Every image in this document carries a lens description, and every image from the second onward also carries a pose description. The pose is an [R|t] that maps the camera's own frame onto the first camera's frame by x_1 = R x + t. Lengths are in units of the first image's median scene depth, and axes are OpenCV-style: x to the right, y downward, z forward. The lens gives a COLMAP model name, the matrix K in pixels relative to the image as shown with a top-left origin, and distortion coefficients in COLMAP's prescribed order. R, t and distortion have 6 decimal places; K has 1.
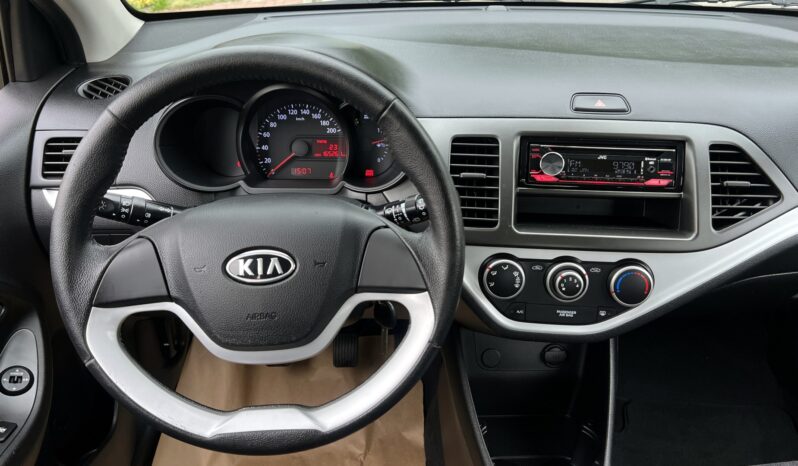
lens RADIAL K [[610.1, 0, 398.2], [0, 610.1, 247.7], [0, 0, 1]] dist [0.001912, 0.001288]
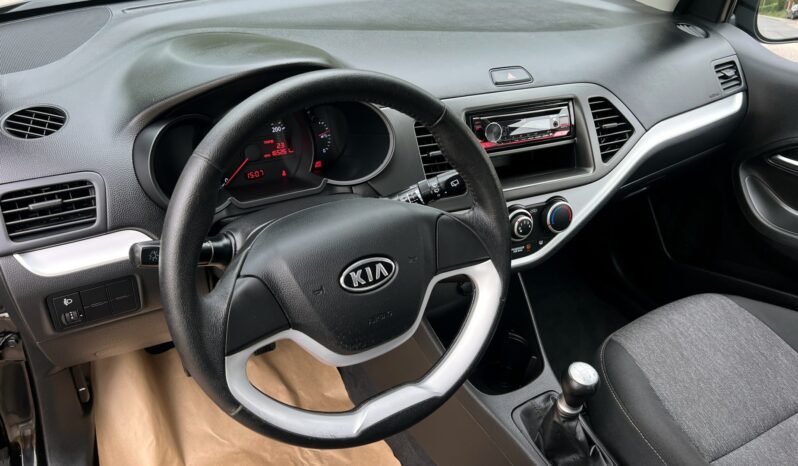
lens RADIAL K [[610.1, 0, 398.2], [0, 610.1, 247.7], [0, 0, 1]] dist [0.001912, 0.001288]
pose [[0.874469, -0.236405, 0.423575, -0.476510], [0.196565, 0.970996, 0.136122, -0.116312], [-0.443470, -0.035775, 0.895575, -0.005691]]
